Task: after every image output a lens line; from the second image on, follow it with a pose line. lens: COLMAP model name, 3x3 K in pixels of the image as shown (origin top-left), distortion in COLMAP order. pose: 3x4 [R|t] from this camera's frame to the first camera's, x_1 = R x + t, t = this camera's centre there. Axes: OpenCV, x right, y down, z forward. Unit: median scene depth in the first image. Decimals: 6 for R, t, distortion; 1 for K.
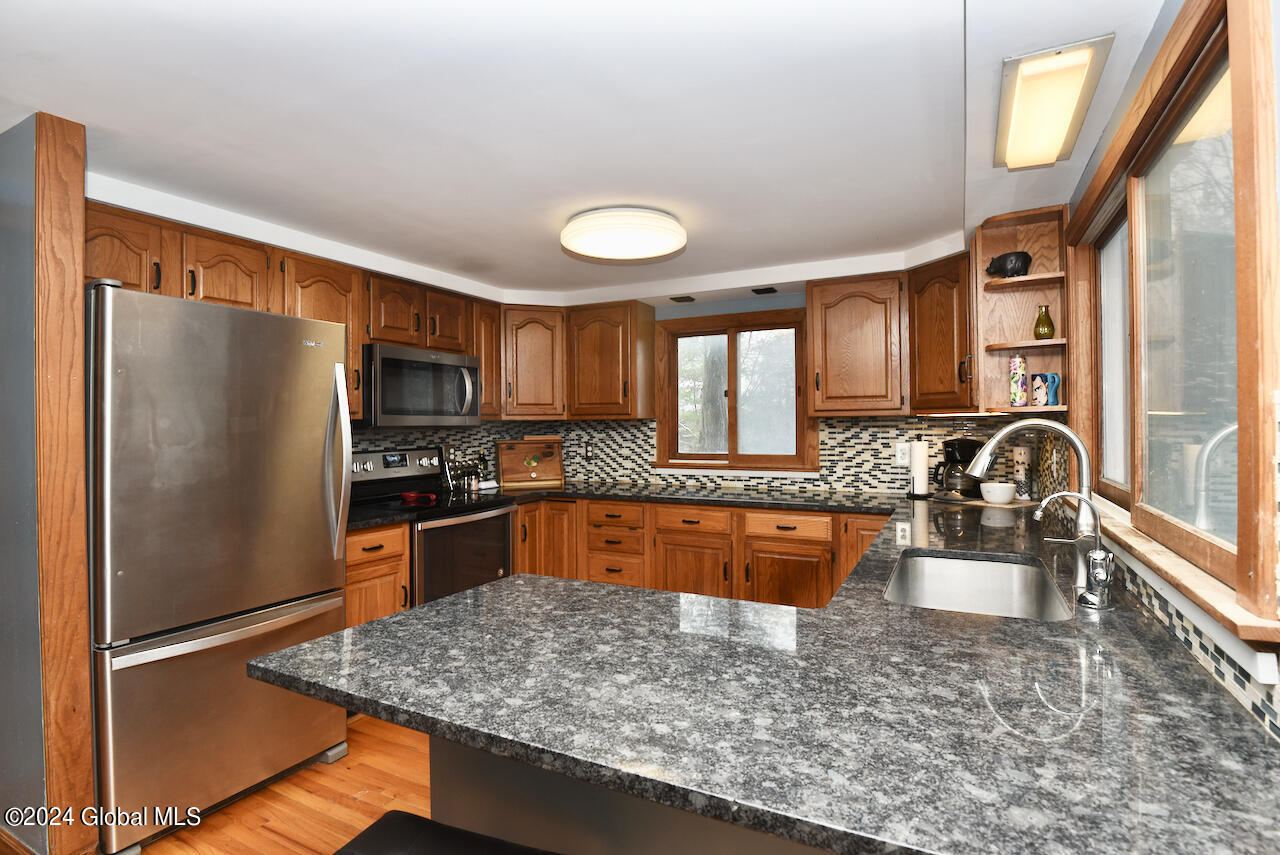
lens RADIAL K [[626.6, 0, 645.2], [0, 626.6, 424.8], [0, 0, 1]] dist [-0.018537, -0.007234]
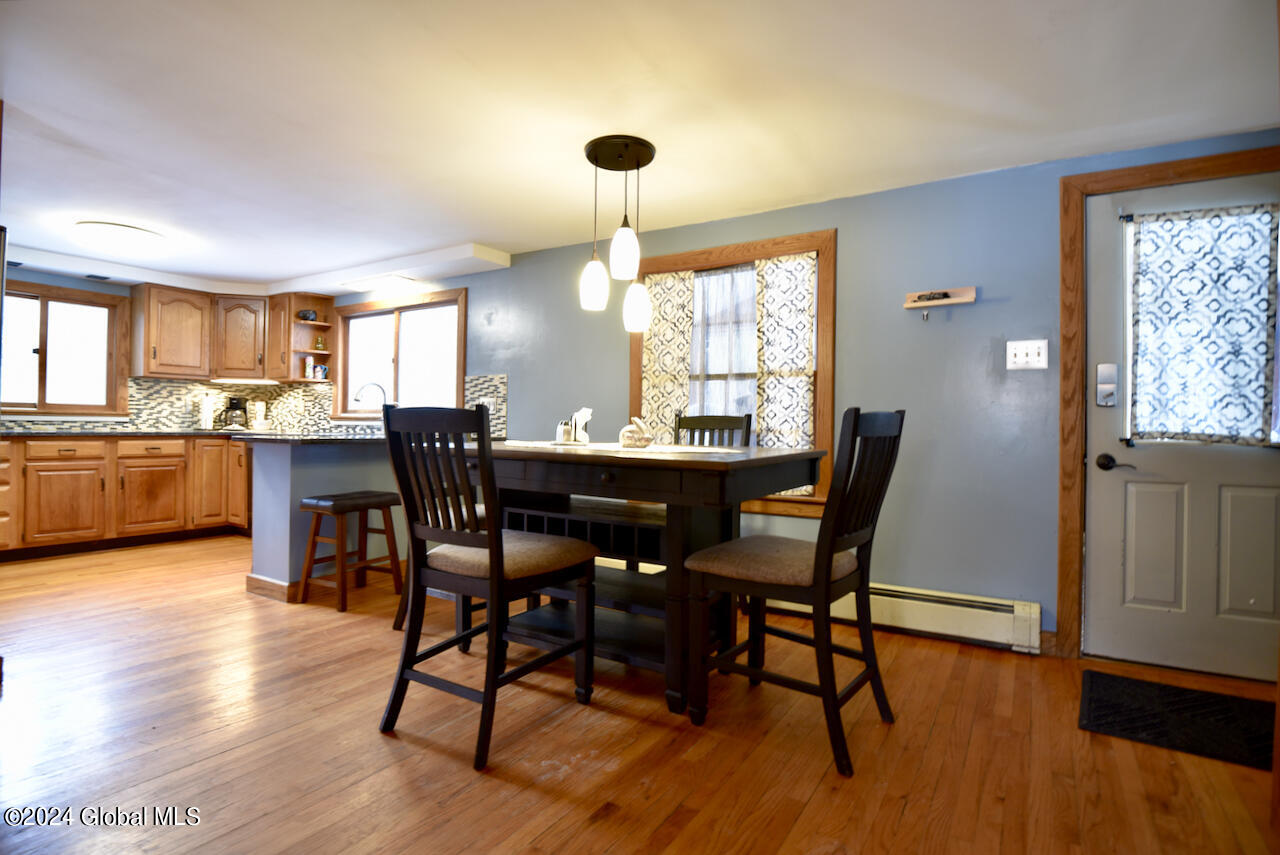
lens RADIAL K [[631.9, 0, 638.2], [0, 631.9, 423.3], [0, 0, 1]] dist [-0.017856, -0.007083]
pose [[0.089250, 0.014164, 0.995908, -0.990895], [-0.012929, 0.999831, -0.013061, 0.092947], [-0.995925, -0.011711, 0.089419, -0.245408]]
